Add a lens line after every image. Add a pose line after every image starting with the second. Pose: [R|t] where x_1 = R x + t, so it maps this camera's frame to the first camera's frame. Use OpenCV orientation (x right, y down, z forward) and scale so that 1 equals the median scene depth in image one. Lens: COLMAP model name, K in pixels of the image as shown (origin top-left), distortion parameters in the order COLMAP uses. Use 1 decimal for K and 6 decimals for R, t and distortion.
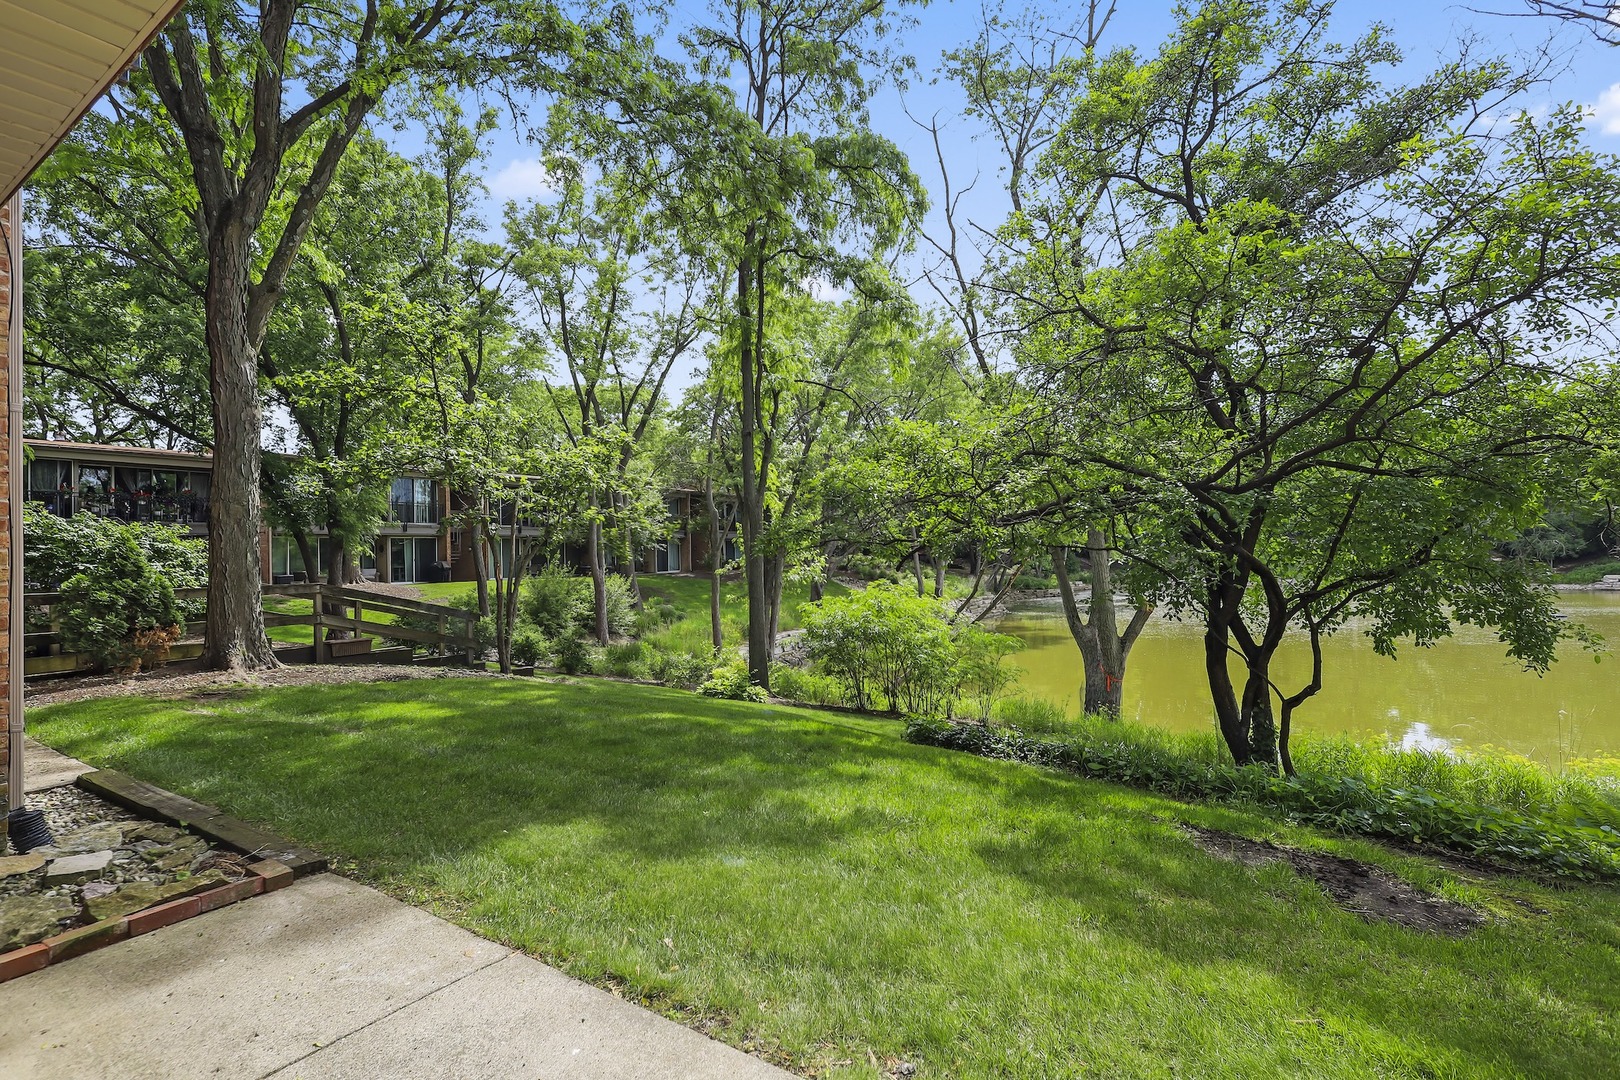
lens RADIAL K [[752.4, 0, 805.7], [0, 752.4, 533.9], [0, 0, 1]] dist [-0.001676, 0.000141]
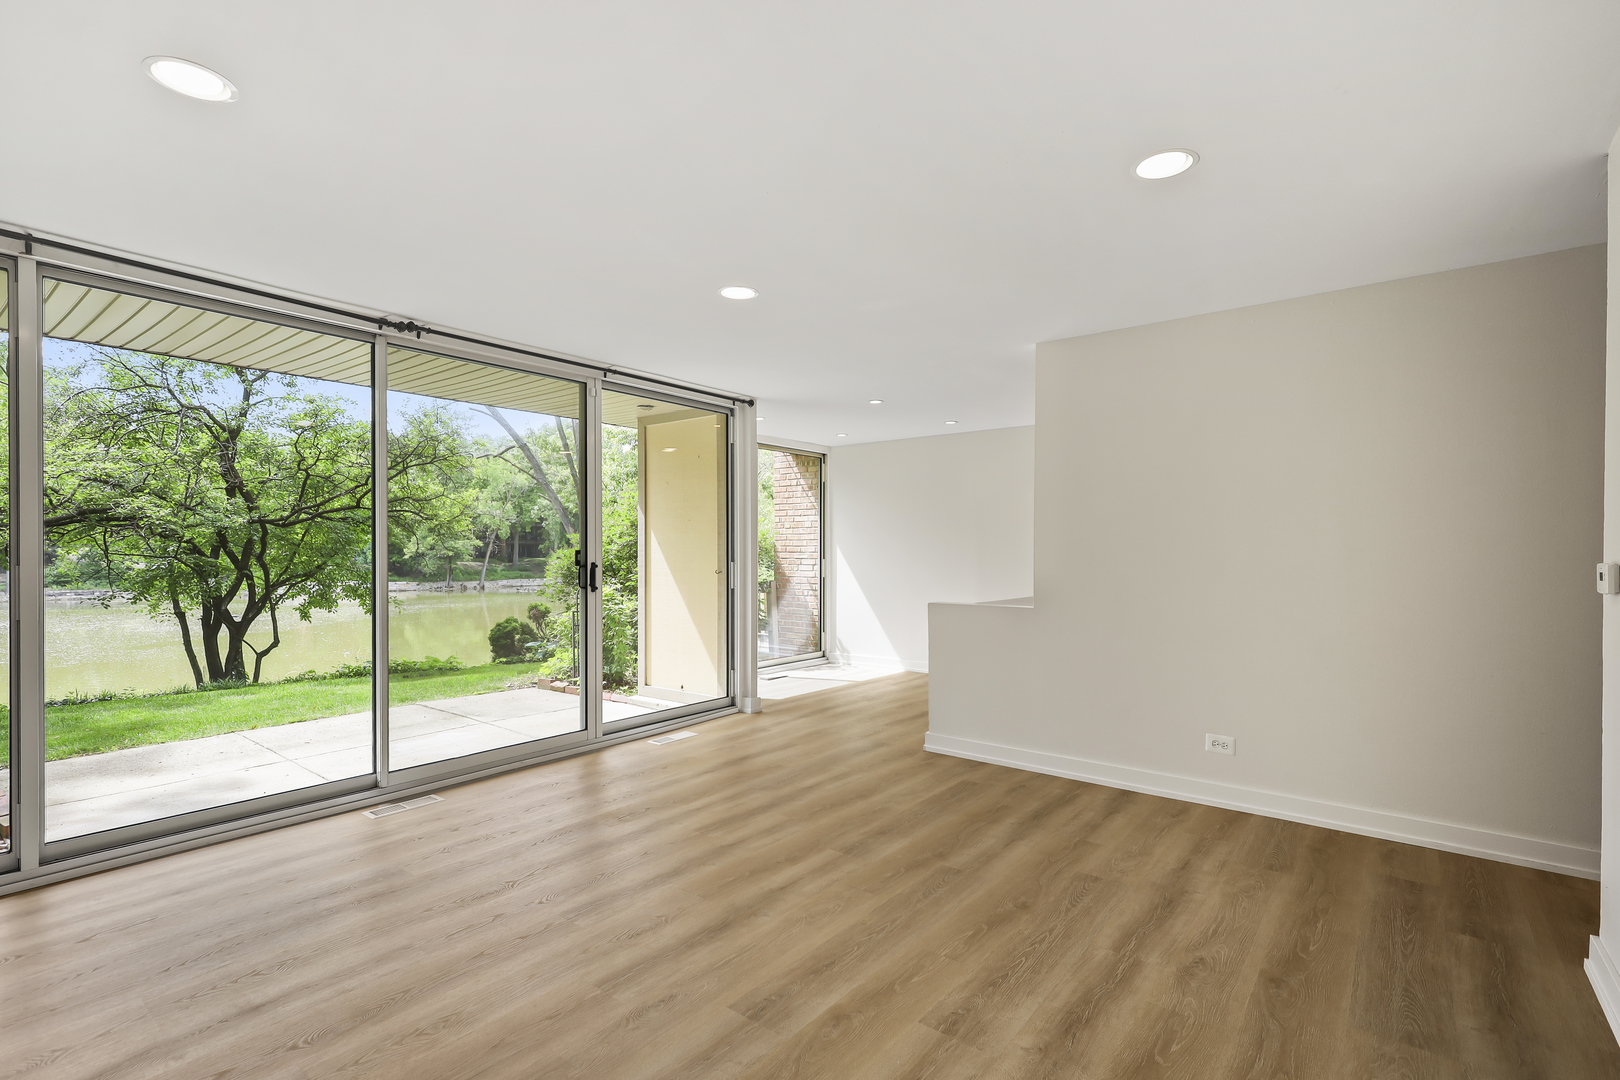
lens RADIAL K [[752.4, 0, 807.4], [0, 752.4, 551.8], [0, 0, 1]] dist [-0.001676, 0.000141]
pose [[0.093938, 0.022517, 0.995323, -0.822805], [-0.030063, 0.999352, -0.019771, 0.002089], [-0.995124, -0.028065, 0.094554, -0.298004]]
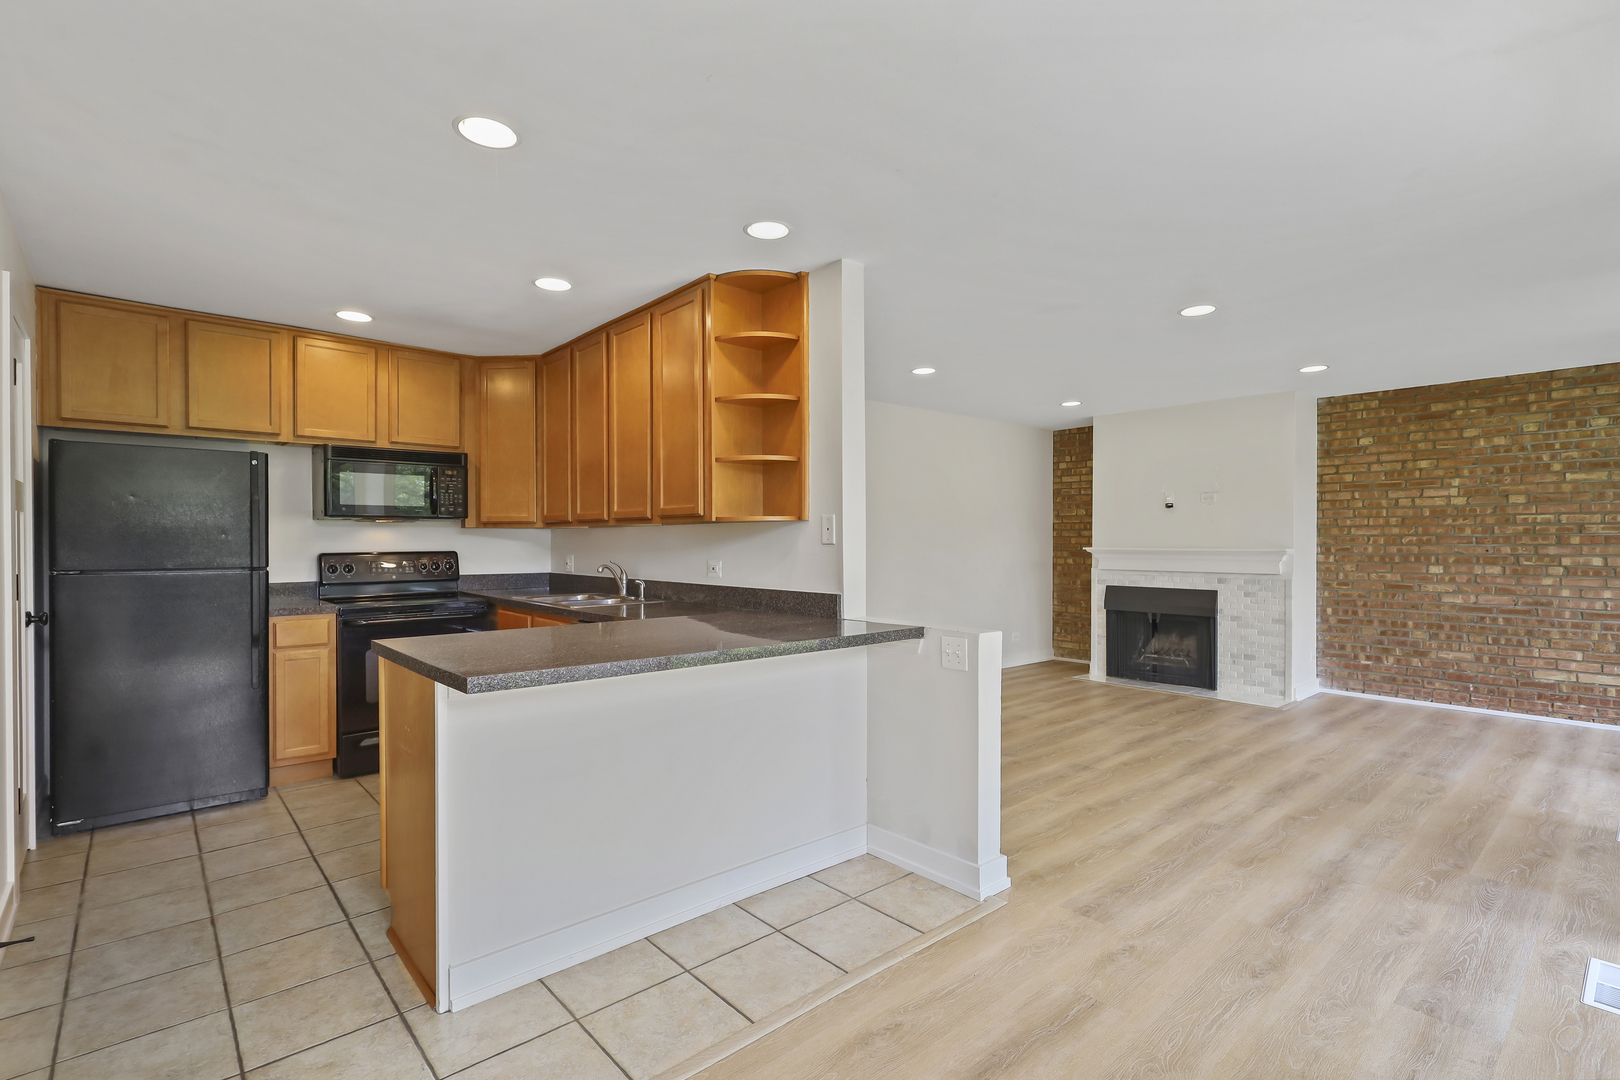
lens RADIAL K [[752.4, 0, 809.0], [0, 752.4, 544.8], [0, 0, 1]] dist [-0.001676, 0.000141]
pose [[-0.261712, 0.026409, -0.964785, 0.206758], [0.033480, 0.999272, 0.018271, -0.021991], [0.964565, -0.027519, -0.262405, -0.333909]]
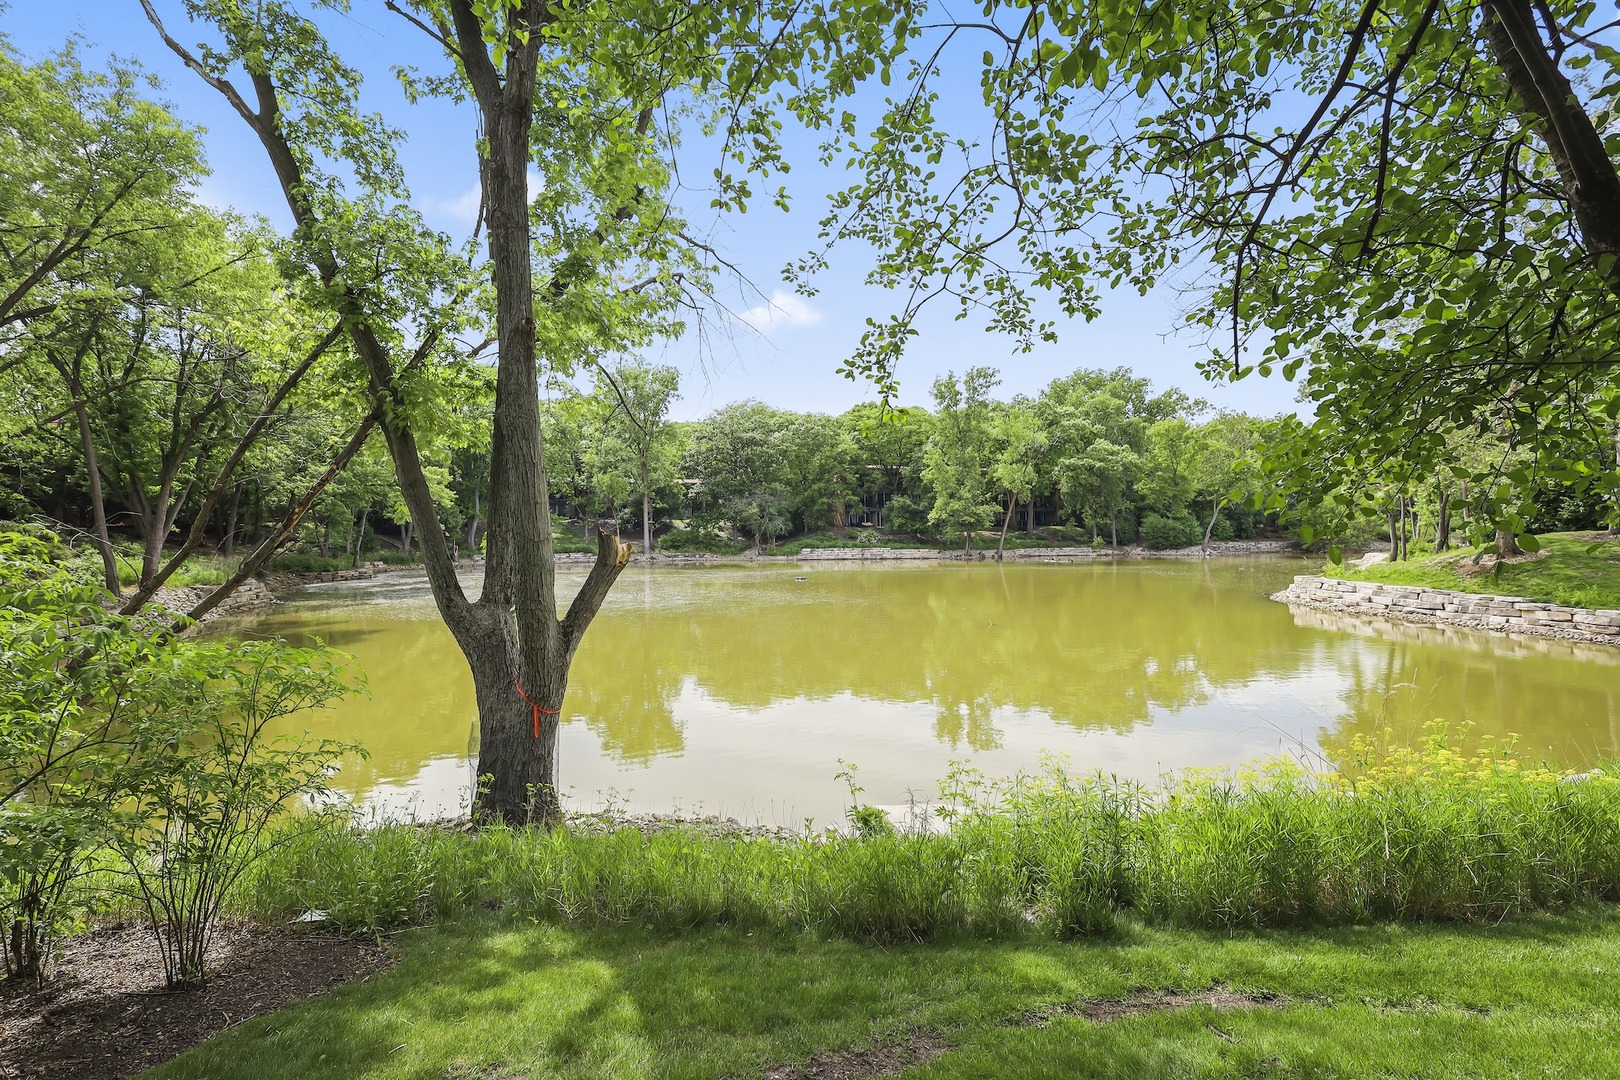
lens RADIAL K [[752.4, 0, 809.0], [0, 752.4, 535.2], [0, 0, 1]] dist [-0.001676, 0.000141]
pose [[0.637976, 0.009742, 0.769995, 0.314556], [-0.026699, 0.999599, 0.009474, 0.157331], [-0.769594, -0.026602, 0.637980, 1.219718]]
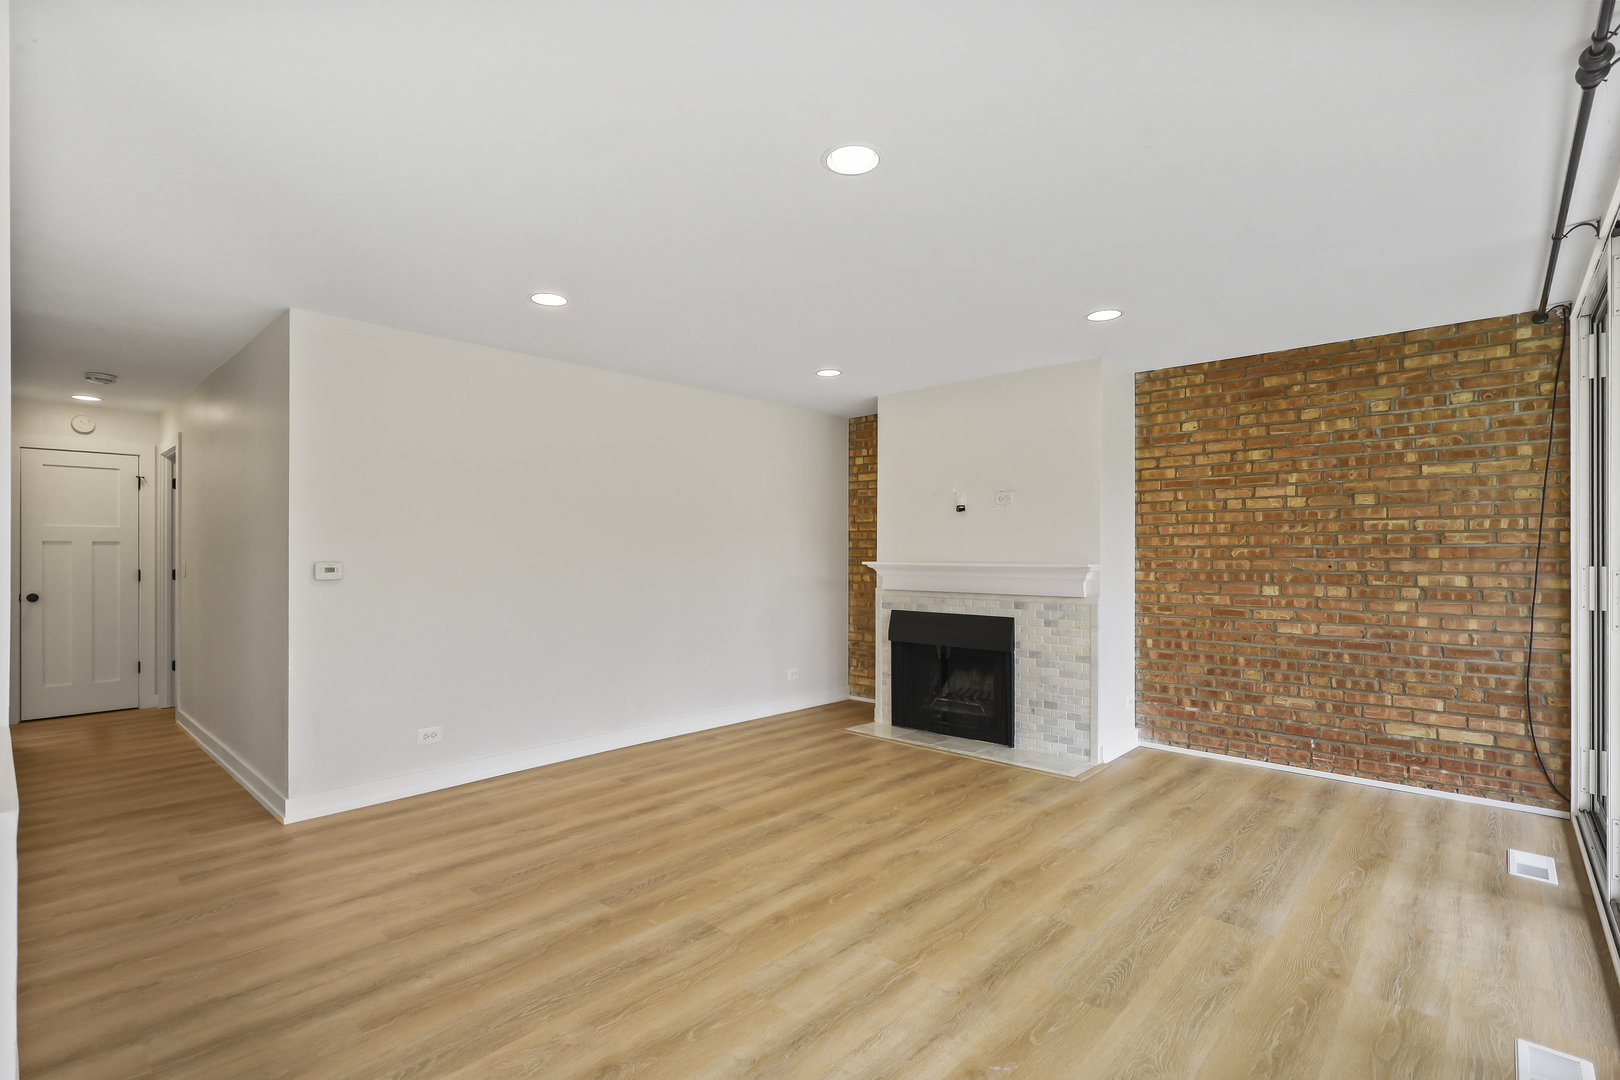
lens RADIAL K [[752.4, 0, 812.2], [0, 752.4, 550.1], [0, 0, 1]] dist [-0.001676, 0.000141]
pose [[-0.153347, 0.018170, -0.988005, -0.063252], [0.031759, 0.999405, 0.013451, -0.012868], [0.987662, -0.029315, -0.153833, -0.181050]]
